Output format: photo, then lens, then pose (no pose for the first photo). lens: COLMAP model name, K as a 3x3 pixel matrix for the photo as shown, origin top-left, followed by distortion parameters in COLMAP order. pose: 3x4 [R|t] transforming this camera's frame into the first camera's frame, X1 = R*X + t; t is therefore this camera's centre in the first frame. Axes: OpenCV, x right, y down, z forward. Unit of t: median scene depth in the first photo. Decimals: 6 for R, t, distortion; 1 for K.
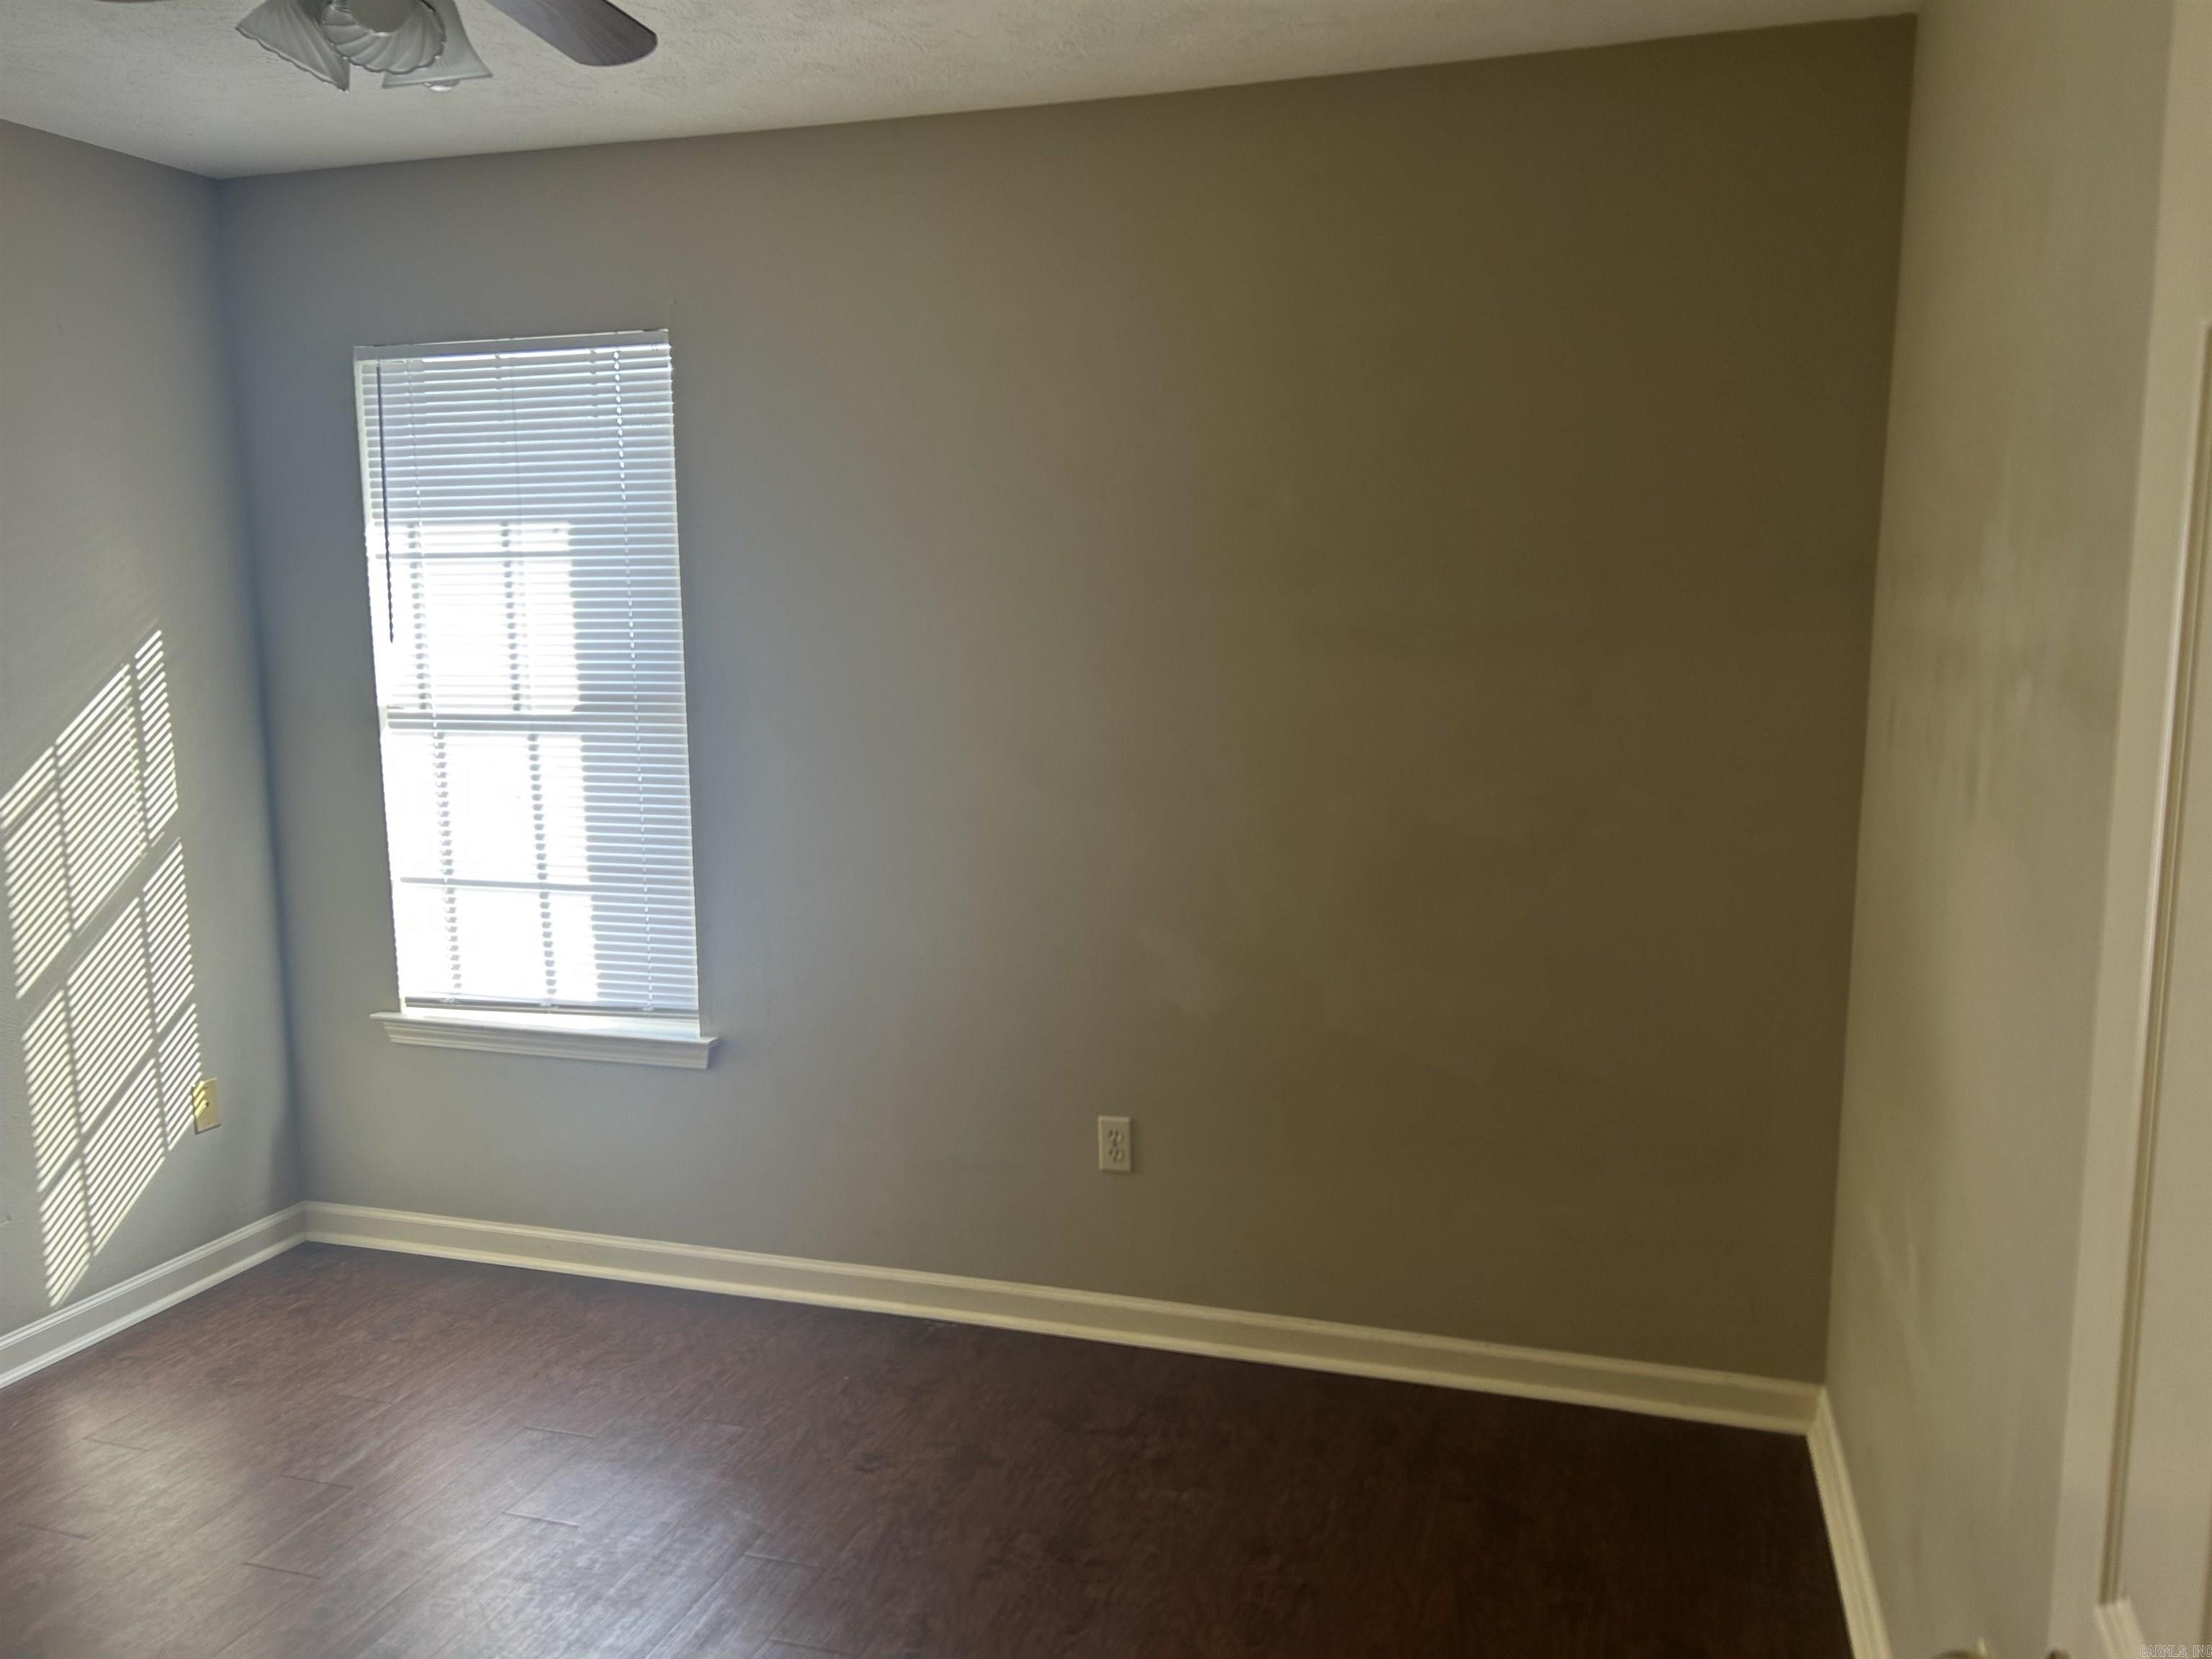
lens RADIAL K [[1677.4, 0, 1100.3], [0, 1677.4, 845.5], [0, 0, 1]] dist [0.026483, -0.008367]
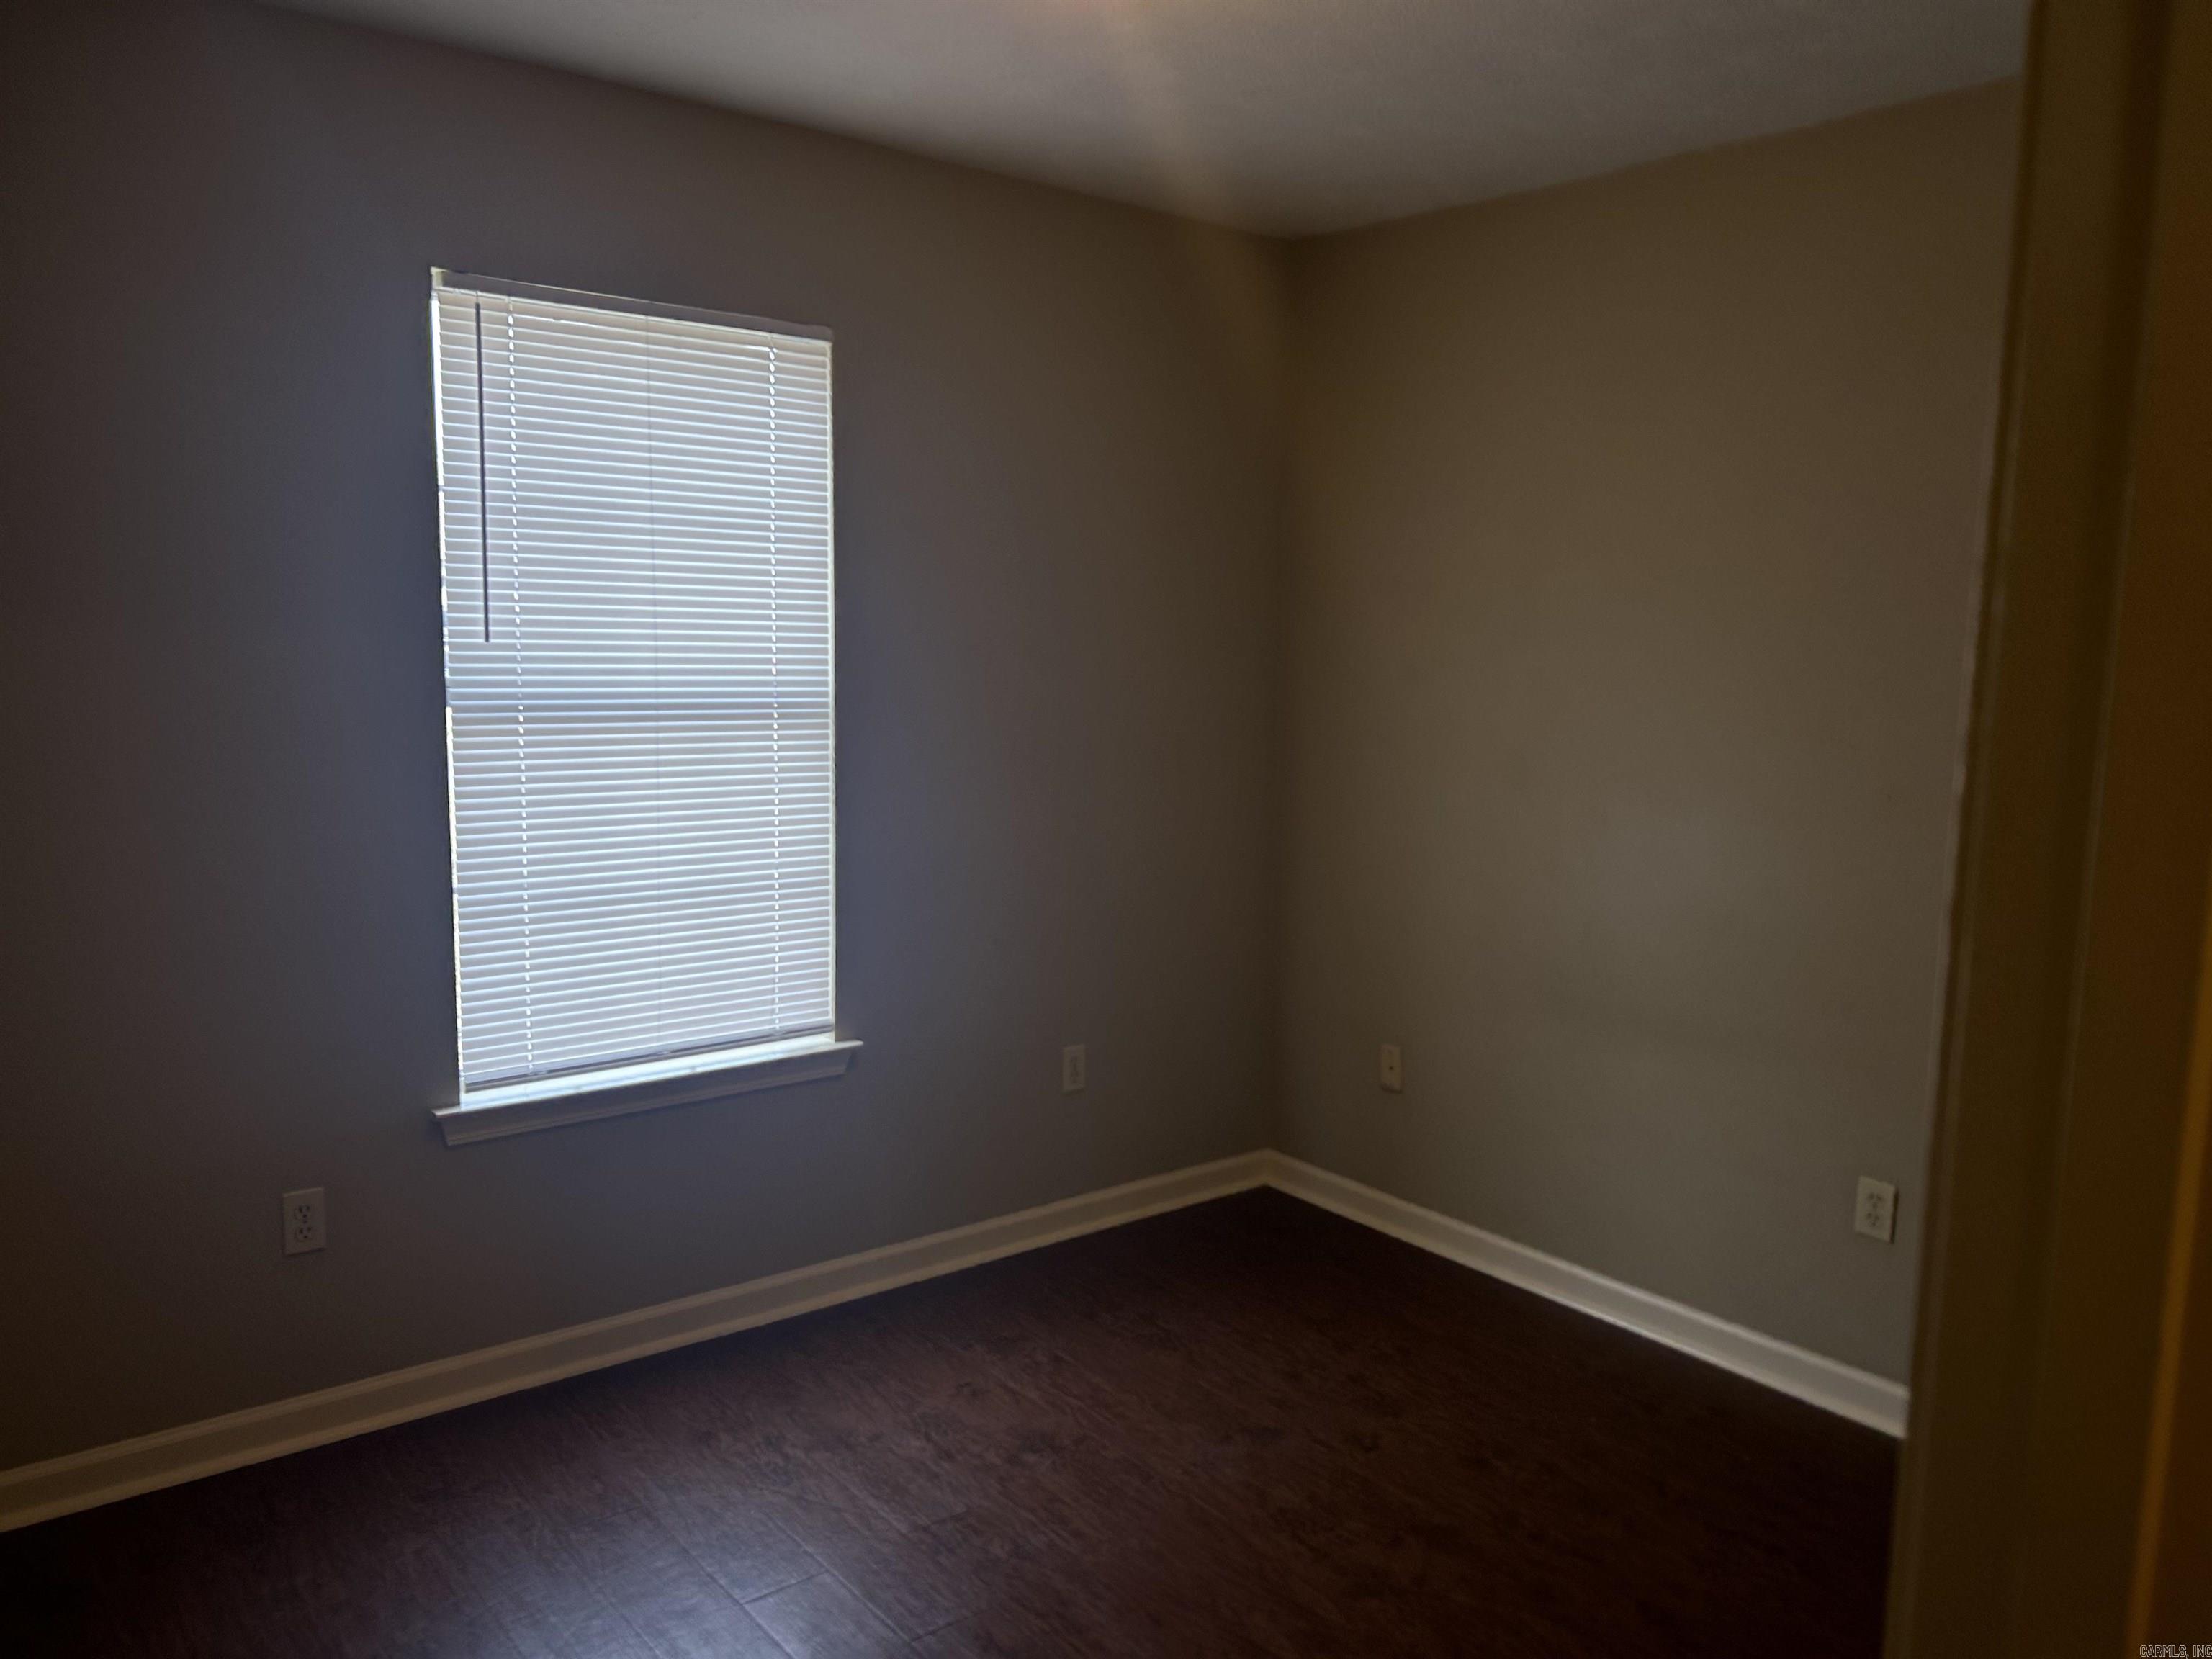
lens RADIAL K [[1677.4, 0, 1100.3], [0, 1677.4, 845.5], [0, 0, 1]] dist [0.026483, -0.008367]
pose [[0.551812, -0.090683, 0.829024, -0.956159], [0.091358, 0.994661, 0.047992, -0.035996], [-0.828949, 0.049256, 0.557151, 0.314626]]
